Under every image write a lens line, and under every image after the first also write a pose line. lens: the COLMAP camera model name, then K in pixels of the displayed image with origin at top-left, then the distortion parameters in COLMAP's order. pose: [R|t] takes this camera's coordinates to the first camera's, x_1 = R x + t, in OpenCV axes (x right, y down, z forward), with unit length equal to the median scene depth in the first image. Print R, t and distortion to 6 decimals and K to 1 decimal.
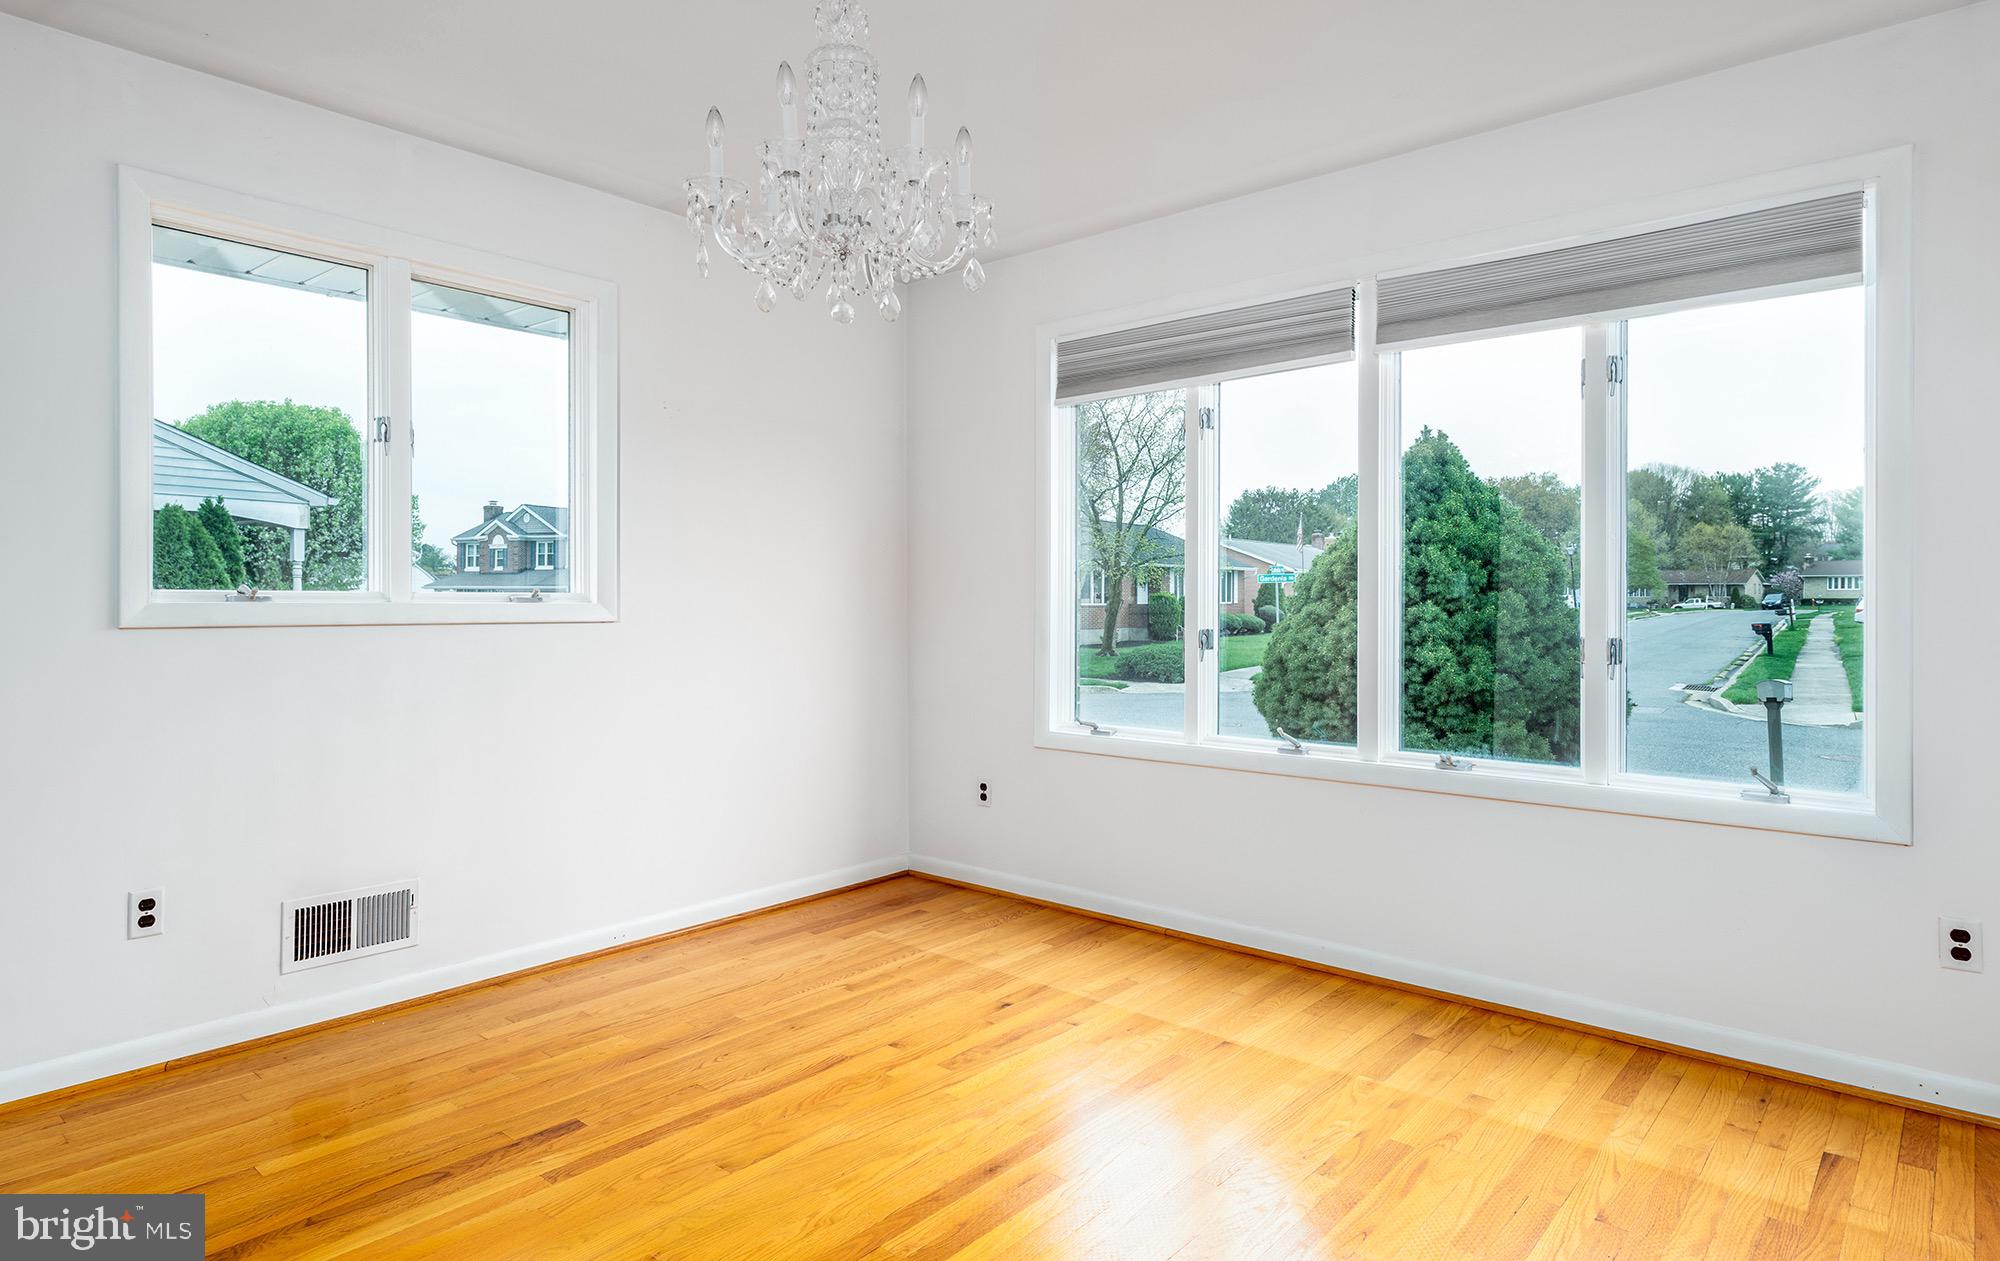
lens RADIAL K [[1142.4, 0, 1000.6], [0, 1142.4, 592.6], [0, 0, 1]] dist [0.053933, -0.021891]
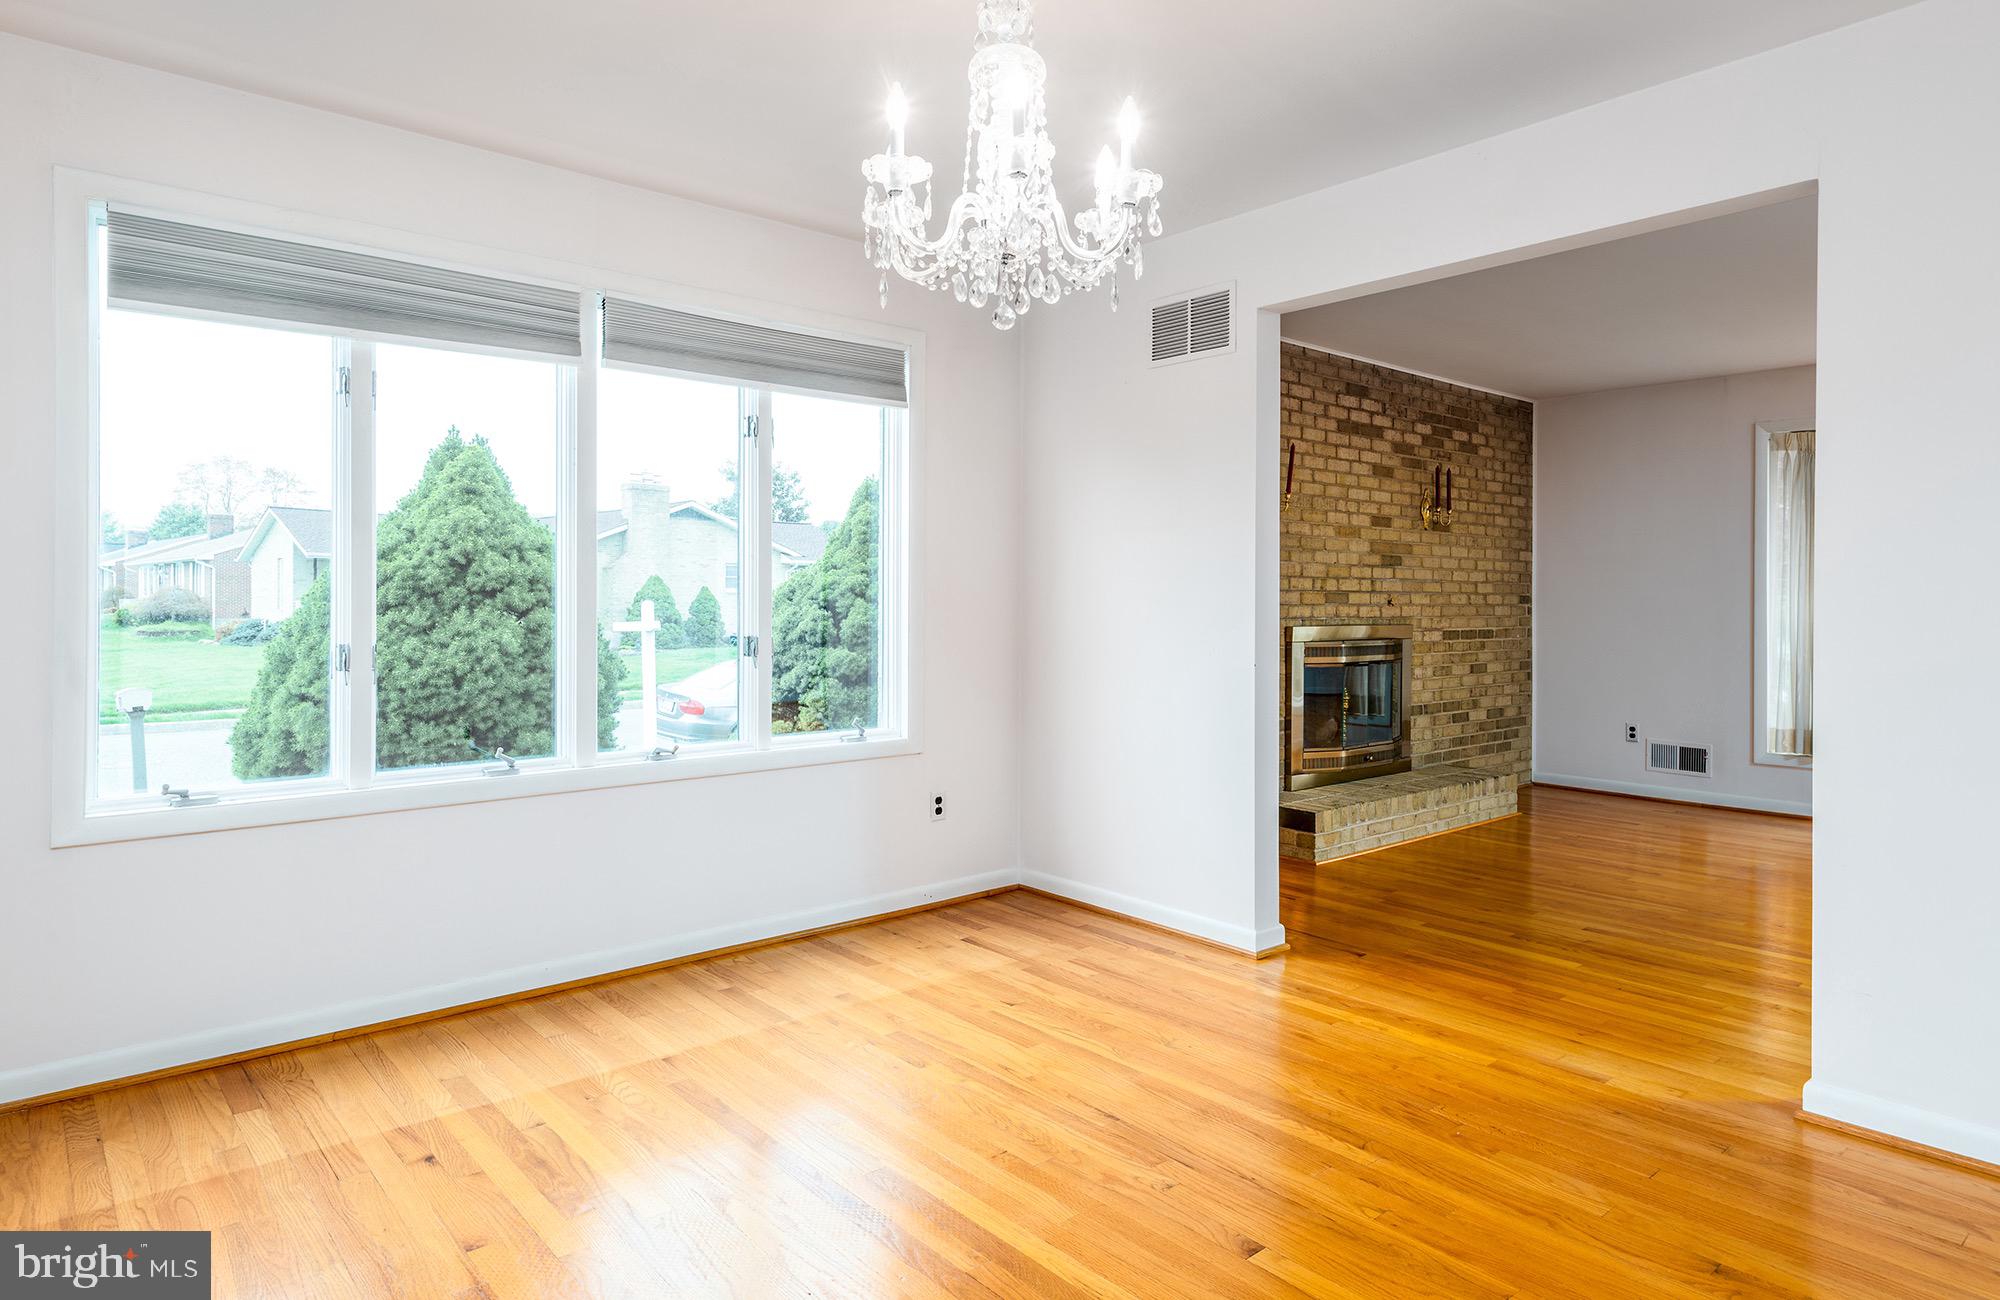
lens RADIAL K [[1166.8, 0, 999.0], [0, 1166.8, 597.3], [0, 0, 1]] dist [0.031445, -0.001737]
pose [[0.148512, 0.003566, 0.988904, -0.657631], [-0.004341, 0.999986, -0.002954, -0.000893], [-0.988901, -0.003854, 0.148525, 0.500688]]
